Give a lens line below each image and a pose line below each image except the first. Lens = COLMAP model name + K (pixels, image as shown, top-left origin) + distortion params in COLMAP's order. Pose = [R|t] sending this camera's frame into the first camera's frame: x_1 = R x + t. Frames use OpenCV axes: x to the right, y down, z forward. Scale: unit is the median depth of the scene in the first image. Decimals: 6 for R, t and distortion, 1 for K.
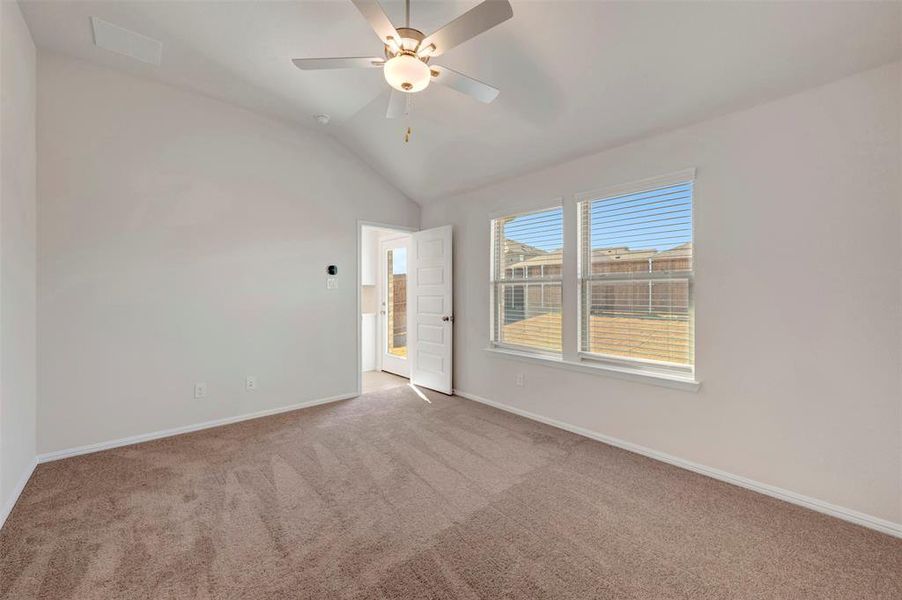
lens RADIAL K [[362.2, 0, 444.6], [0, 362.2, 294.9], [0, 0, 1]] dist [0.002596, -0.000717]
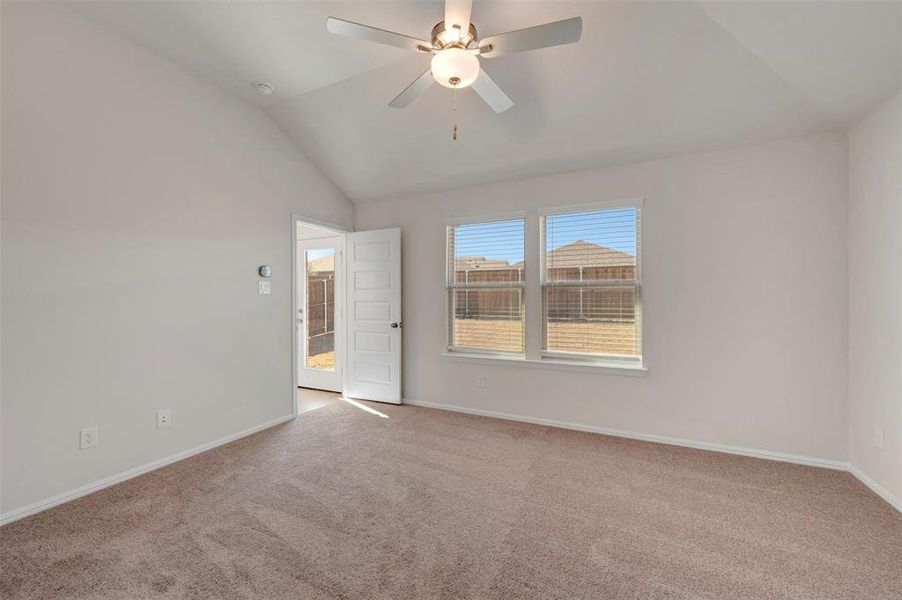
lens RADIAL K [[362.2, 0, 448.9], [0, 362.2, 299.8], [0, 0, 1]] dist [0.002596, -0.000717]
pose [[0.921306, -0.003375, 0.388825, -0.307297], [0.004682, 0.999986, -0.002413, 0.002008], [-0.388811, 0.004043, 0.921309, 0.080560]]
